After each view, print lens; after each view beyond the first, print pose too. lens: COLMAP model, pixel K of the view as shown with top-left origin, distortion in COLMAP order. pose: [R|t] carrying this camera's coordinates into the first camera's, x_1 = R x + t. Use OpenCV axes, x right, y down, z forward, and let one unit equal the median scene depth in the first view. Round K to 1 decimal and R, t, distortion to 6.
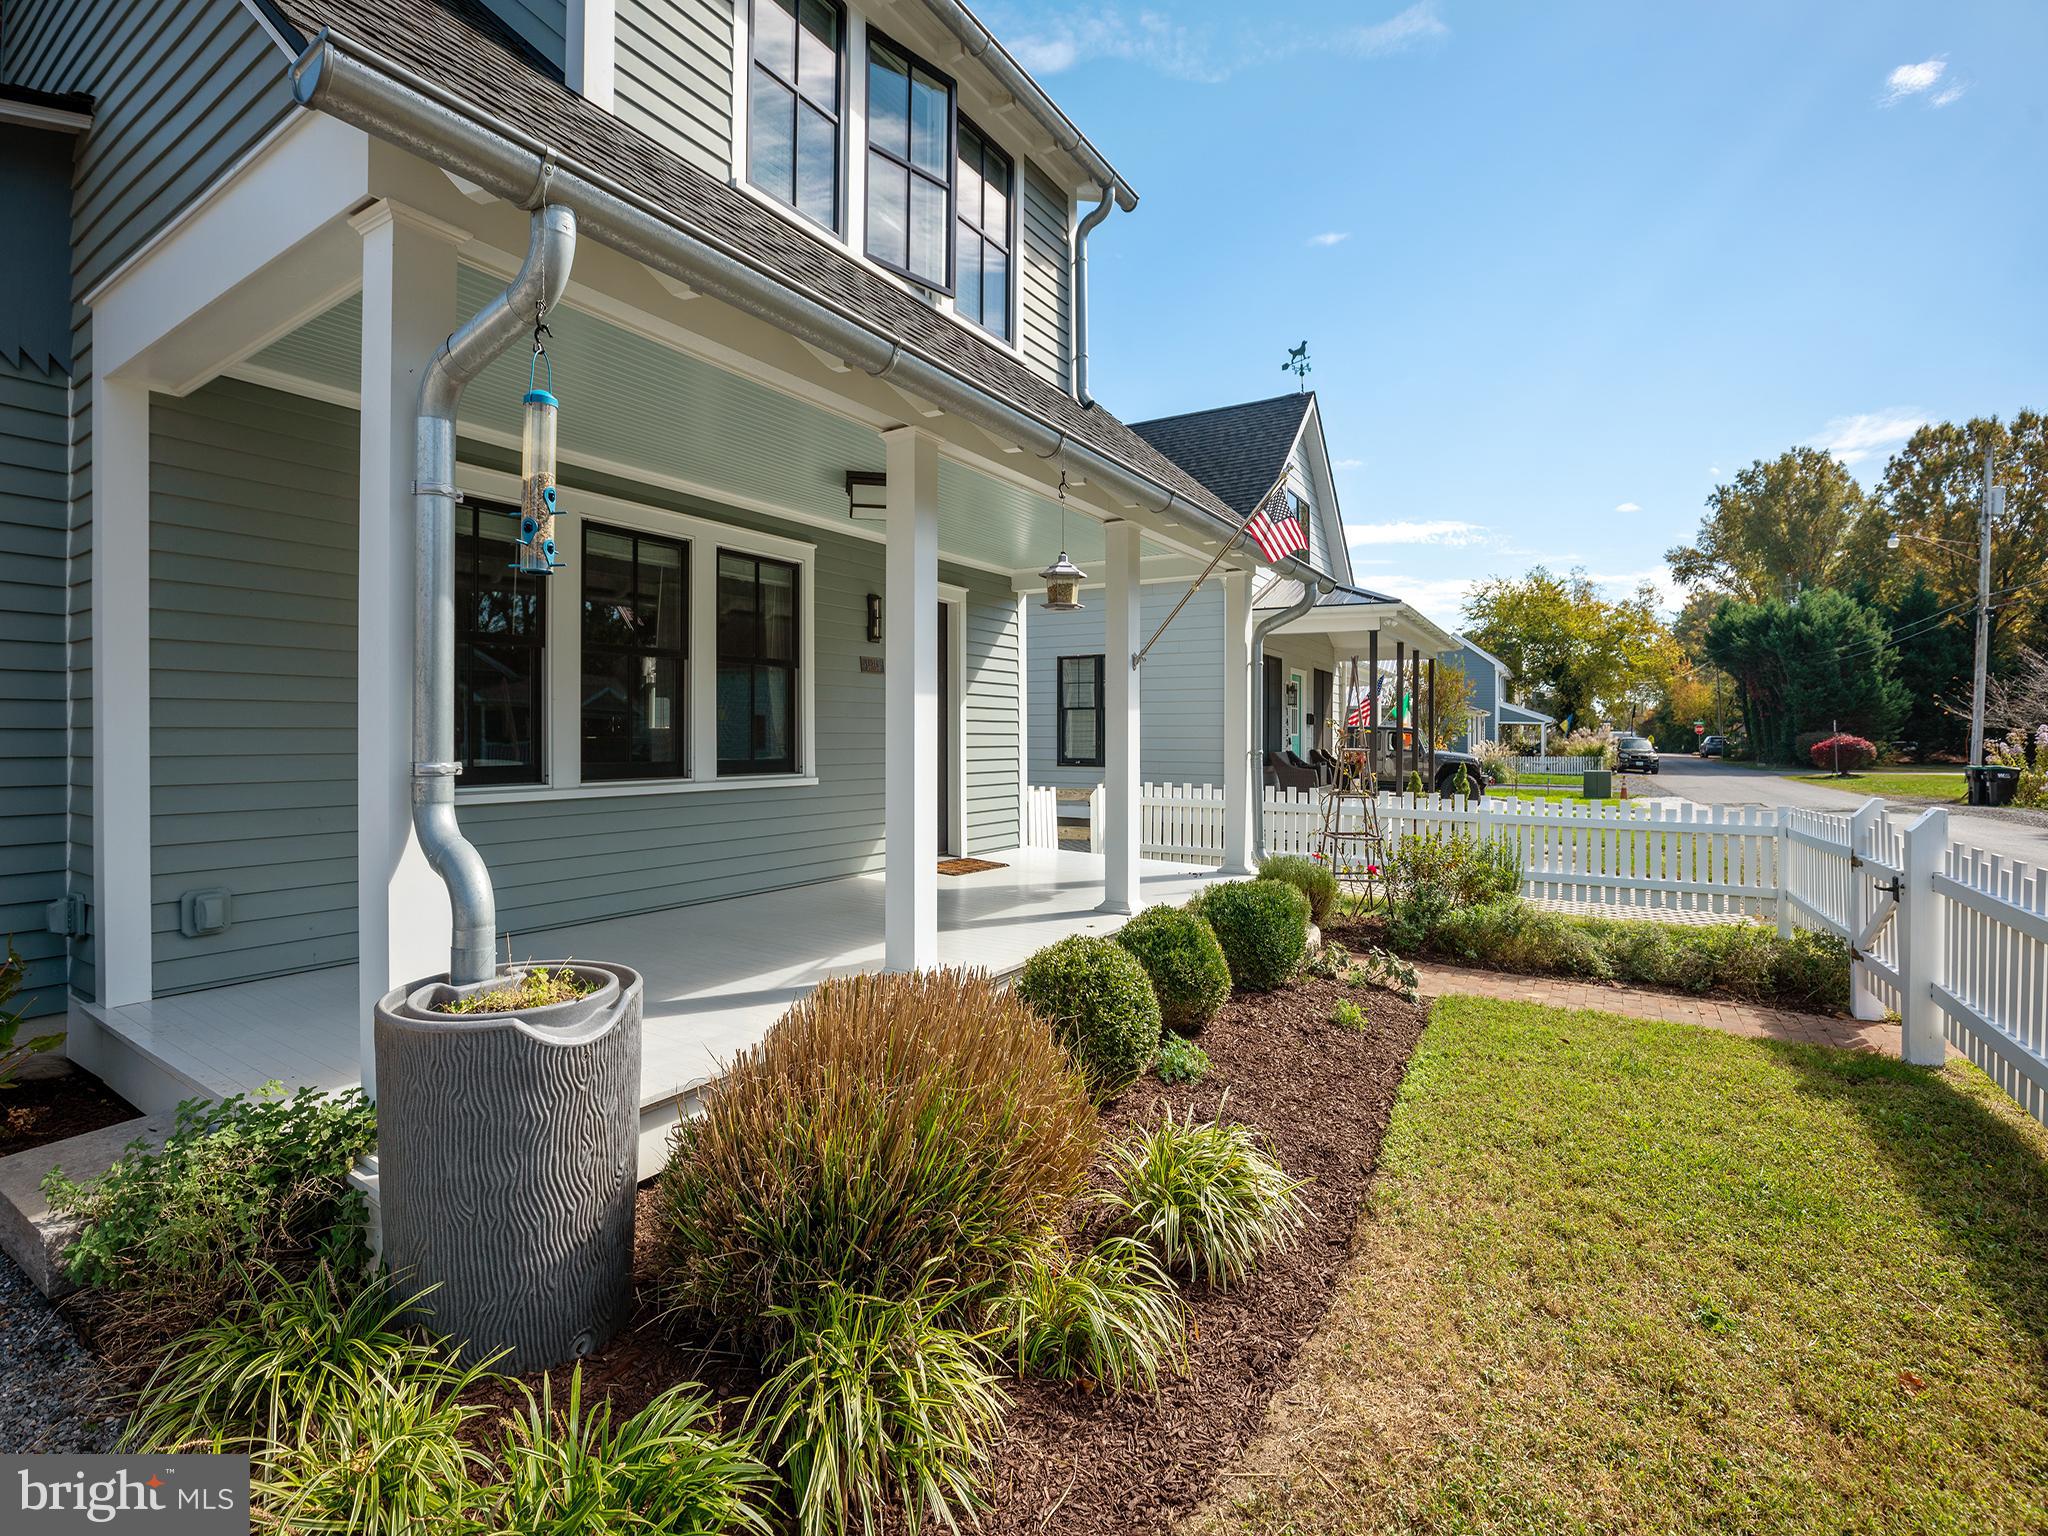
lens RADIAL K [[952.1, 0, 1022.9], [0, 952.1, 750.4], [0, 0, 1]] dist [-0.034590, 0.000002]
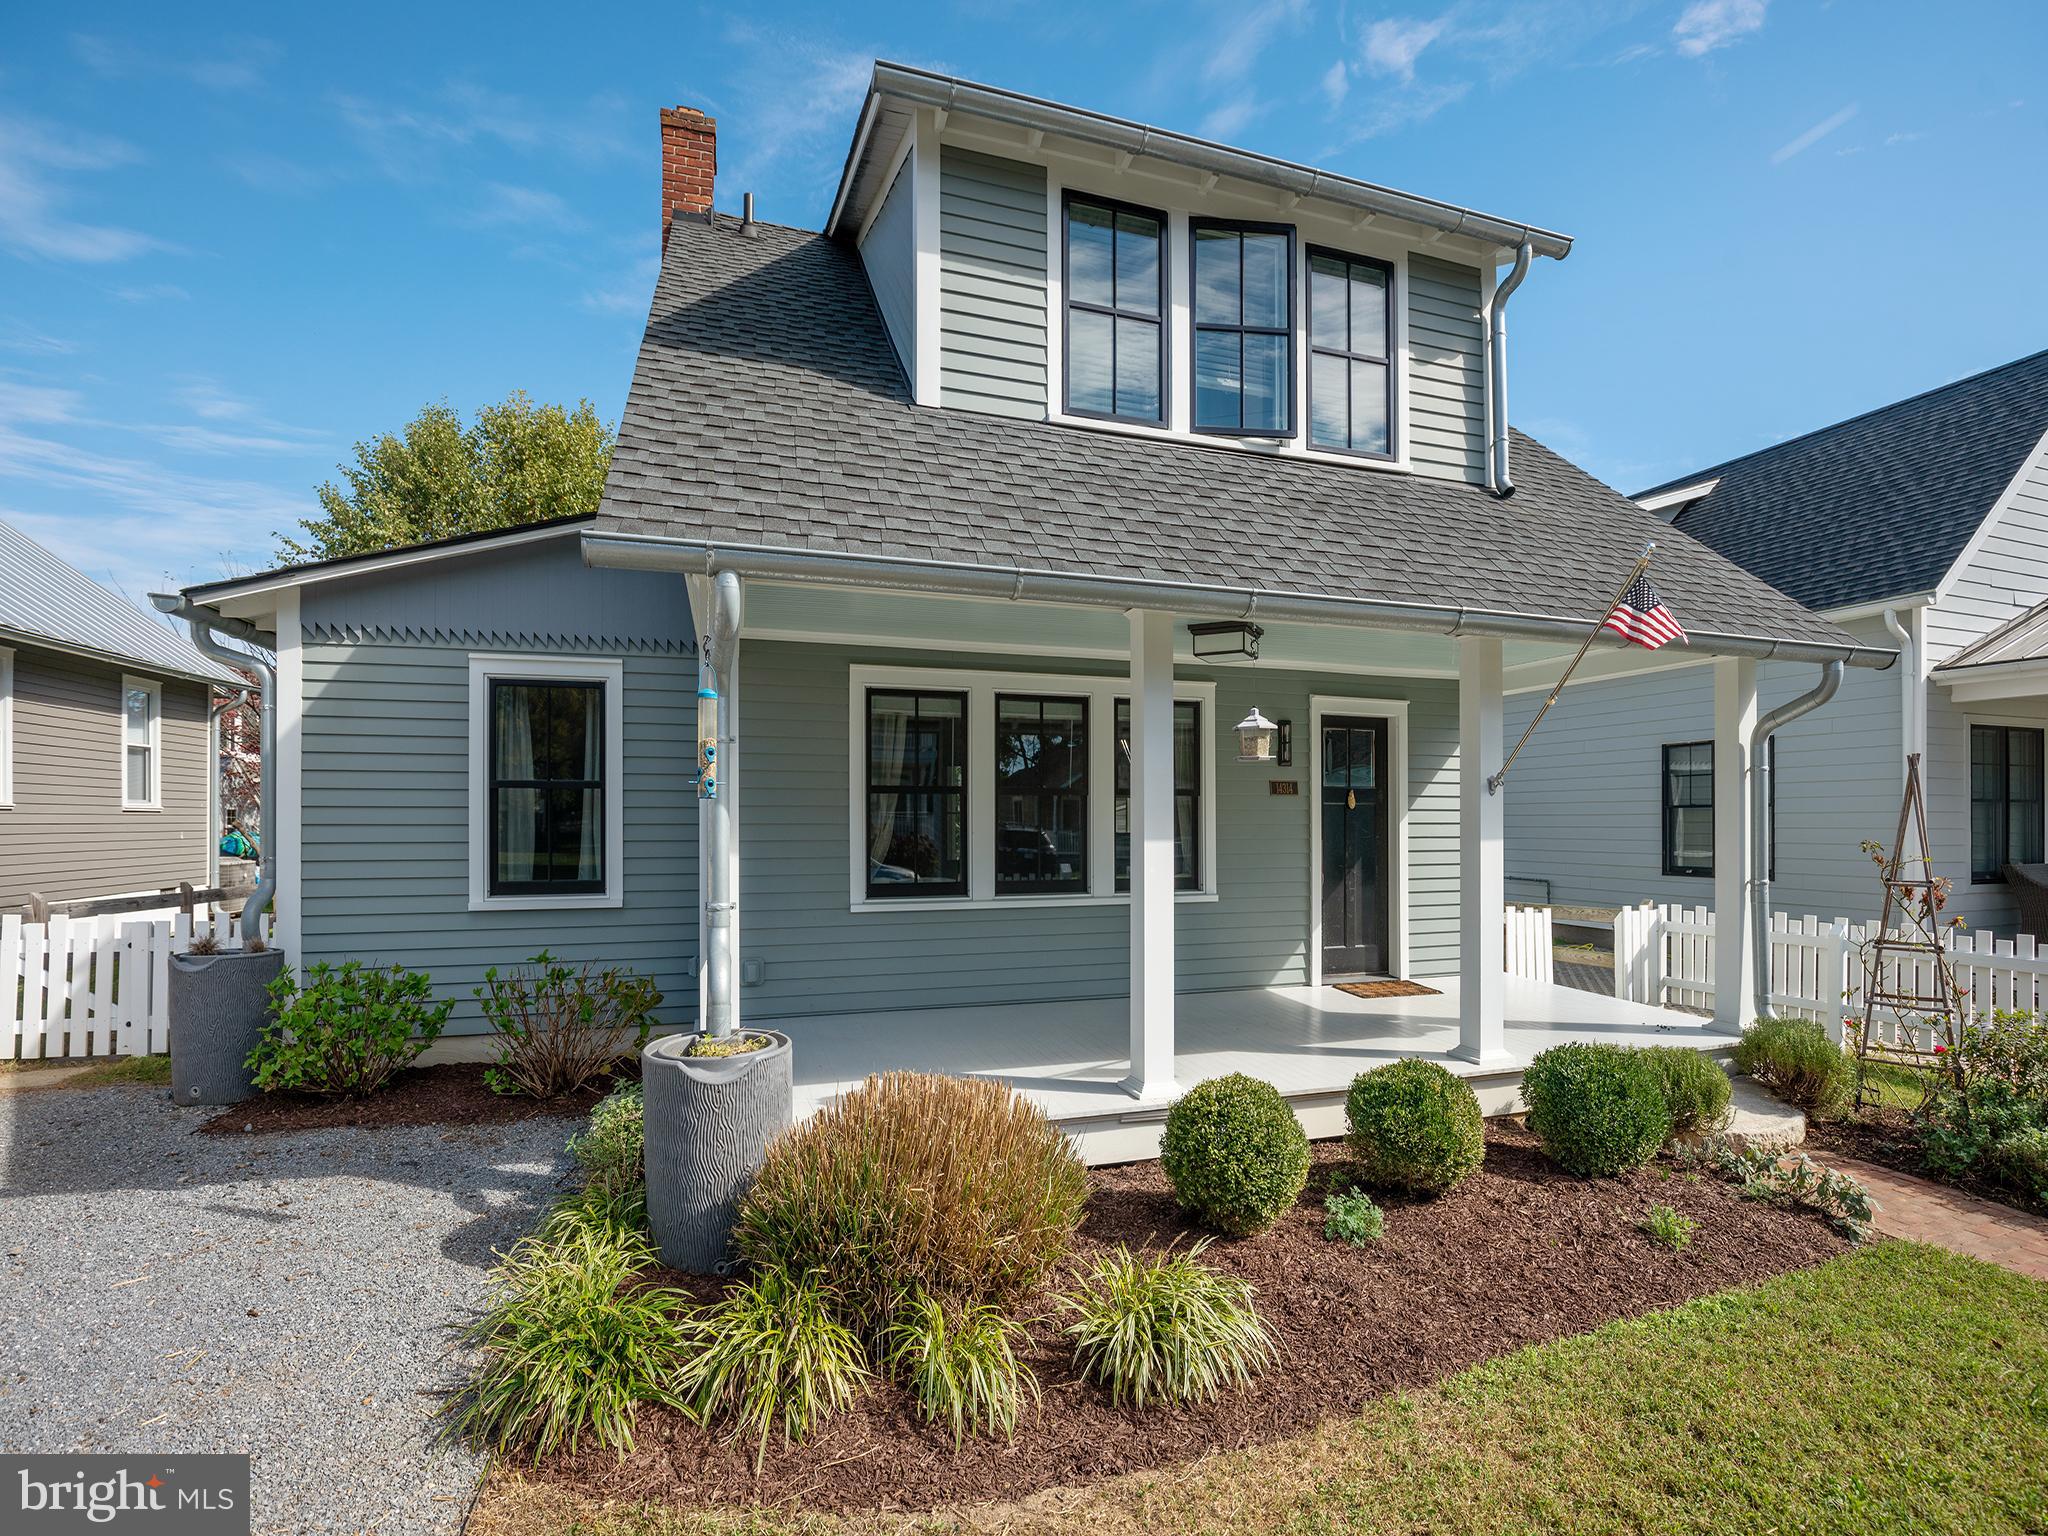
lens RADIAL K [[945.2, 0, 1025.5], [0, 945.2, 826.3], [0, 0, 1]] dist [-0.001496, -0.010741]
pose [[0.771630, -0.004841, -0.636053, 0.302925], [-0.003249, 0.999928, -0.011552, -0.036721], [0.636063, 0.010980, 0.771559, 0.017740]]
